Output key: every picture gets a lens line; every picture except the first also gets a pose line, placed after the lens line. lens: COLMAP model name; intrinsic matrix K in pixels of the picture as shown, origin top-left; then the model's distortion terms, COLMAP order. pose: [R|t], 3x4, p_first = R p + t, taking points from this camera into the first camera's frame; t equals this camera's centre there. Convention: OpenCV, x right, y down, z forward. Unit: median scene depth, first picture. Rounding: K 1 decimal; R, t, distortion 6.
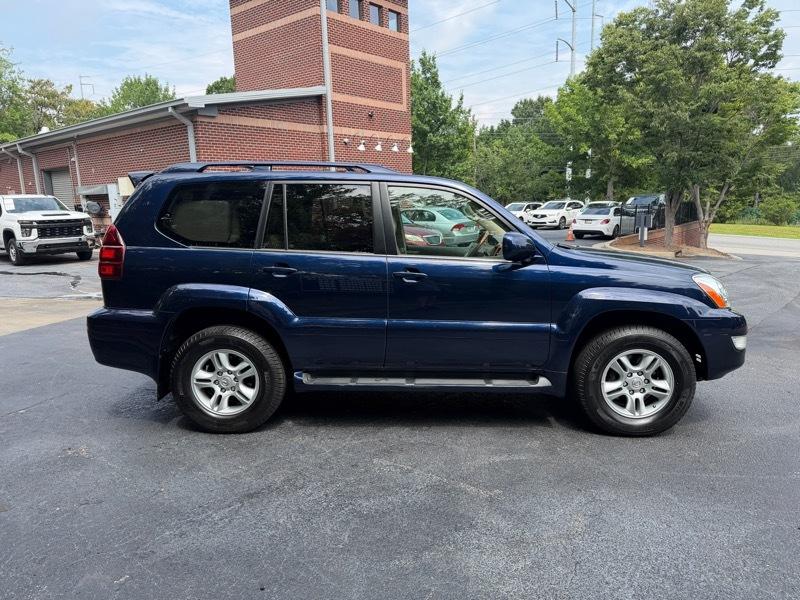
lens RADIAL K [[553.4, 0, 402.3], [0, 553.4, 303.8], [0, 0, 1]] dist [0.064804, -0.080434]
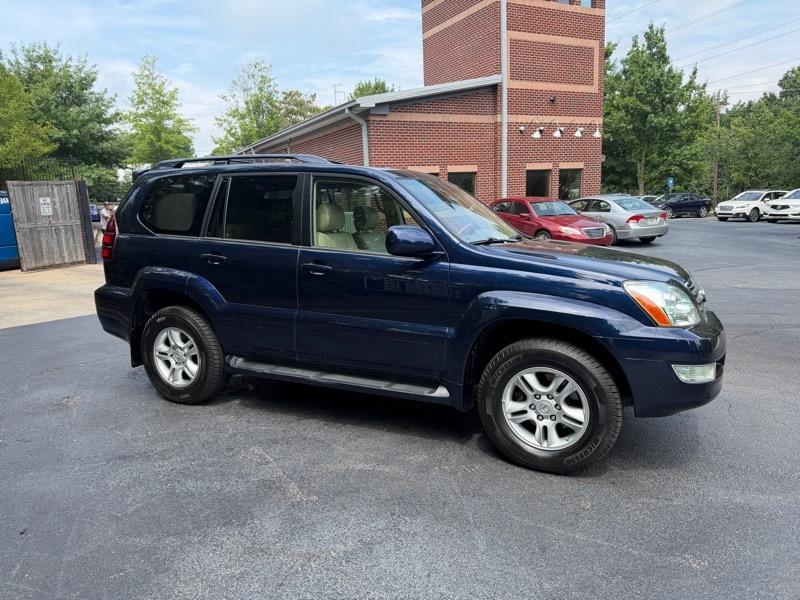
lens RADIAL K [[558.2, 0, 400.0], [0, 558.2, 300.0], [0, 0, 1]] dist [0.036028, -0.046114]
pose [[0.920050, 0.062404, -0.386799, 0.480870], [-0.059708, 0.998035, 0.018995, -0.019203], [0.387224, 0.005618, 0.921968, 0.129919]]
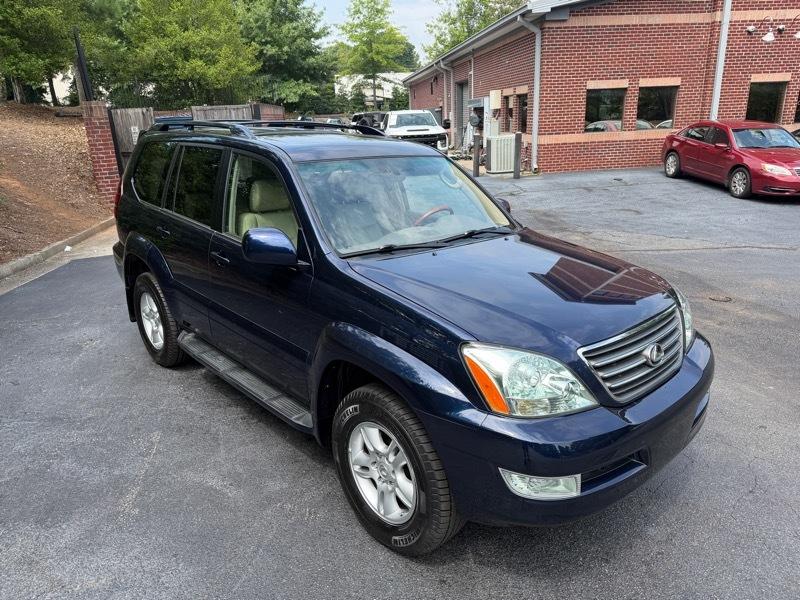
lens RADIAL K [[567.1, 0, 401.9], [0, 567.1, 301.1], [0, 0, 1]] dist [-0.000182, -0.004425]
pose [[0.710621, 0.221395, -0.667834, 0.766016], [-0.112729, 0.972765, 0.202533, -0.181459], [0.694485, -0.068640, 0.716225, 0.483155]]
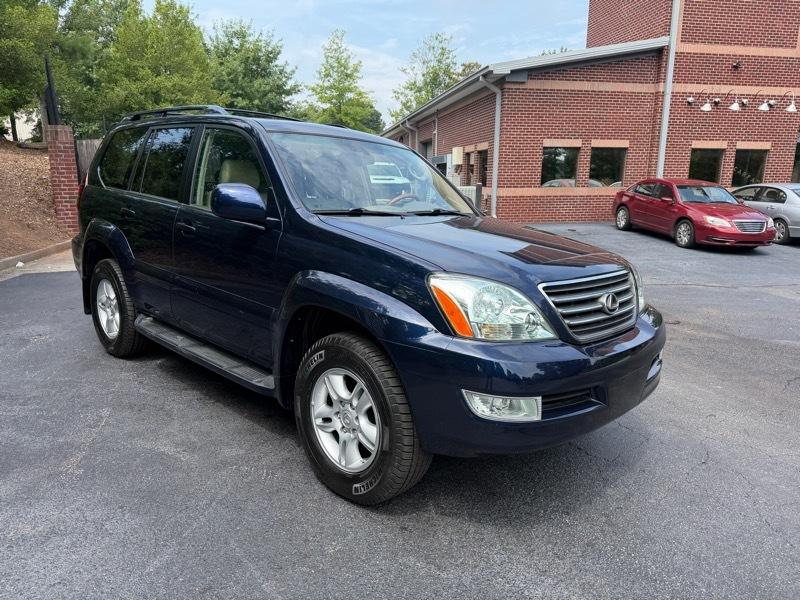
lens RADIAL K [[562.8, 0, 405.0], [0, 562.8, 301.0], [0, 0, 1]] dist [0.029814, -0.041395]
pose [[0.754293, 0.172905, -0.633360, 0.791620], [-0.150246, 0.984558, 0.089846, -0.062585], [0.639115, 0.027390, 0.768624, 0.468238]]
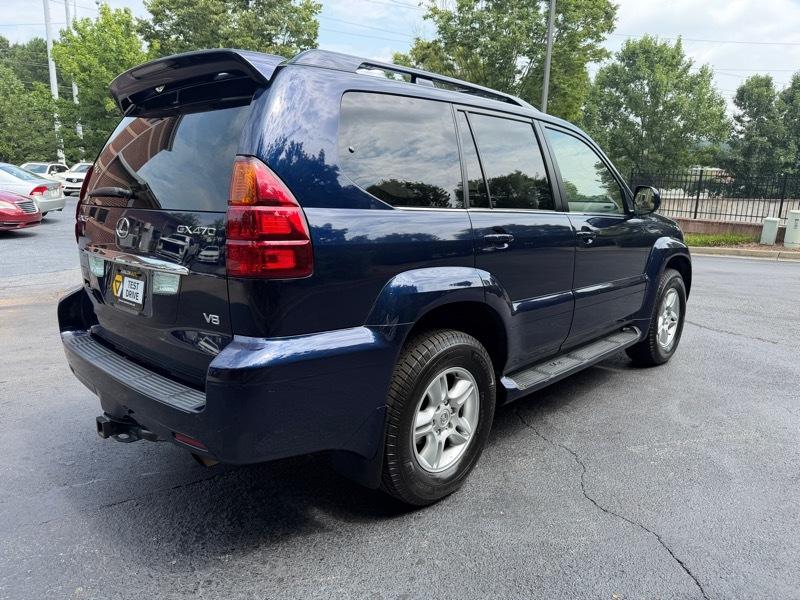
lens RADIAL K [[558.2, 0, 385.8], [0, 558.2, 302.0], [0, 0, 1]] dist [0.043198, -0.041426]
pose [[0.665385, -0.136920, 0.733836, -0.756802], [0.100301, 0.990519, 0.093867, -0.054665], [-0.739731, 0.011146, 0.672810, 0.576418]]
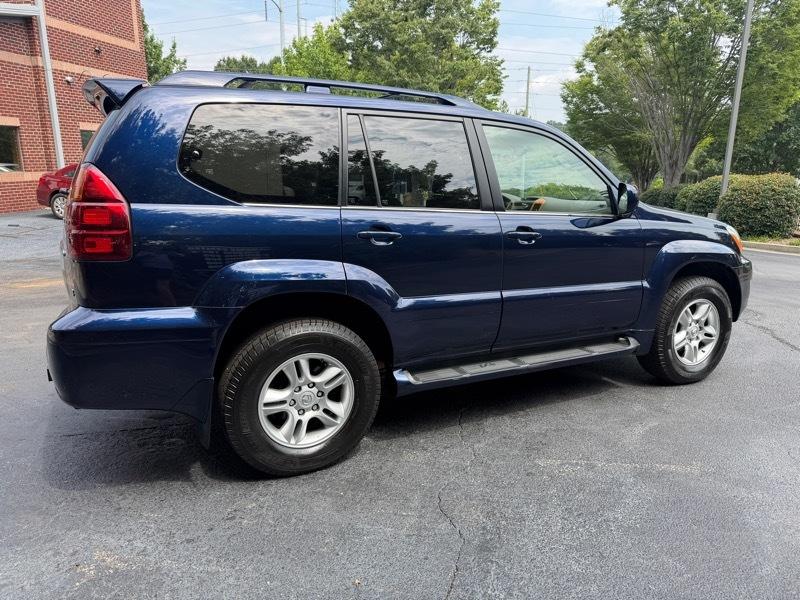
lens RADIAL K [[558.2, 0, 400.0], [0, 558.2, 300.0], [0, 0, 1]] dist [0.036028, -0.046114]
pose [[0.872449, -0.089457, 0.480448, -0.501025], [0.065017, 0.995611, 0.067313, -0.020576], [-0.484361, -0.027490, 0.874436, 0.318312]]
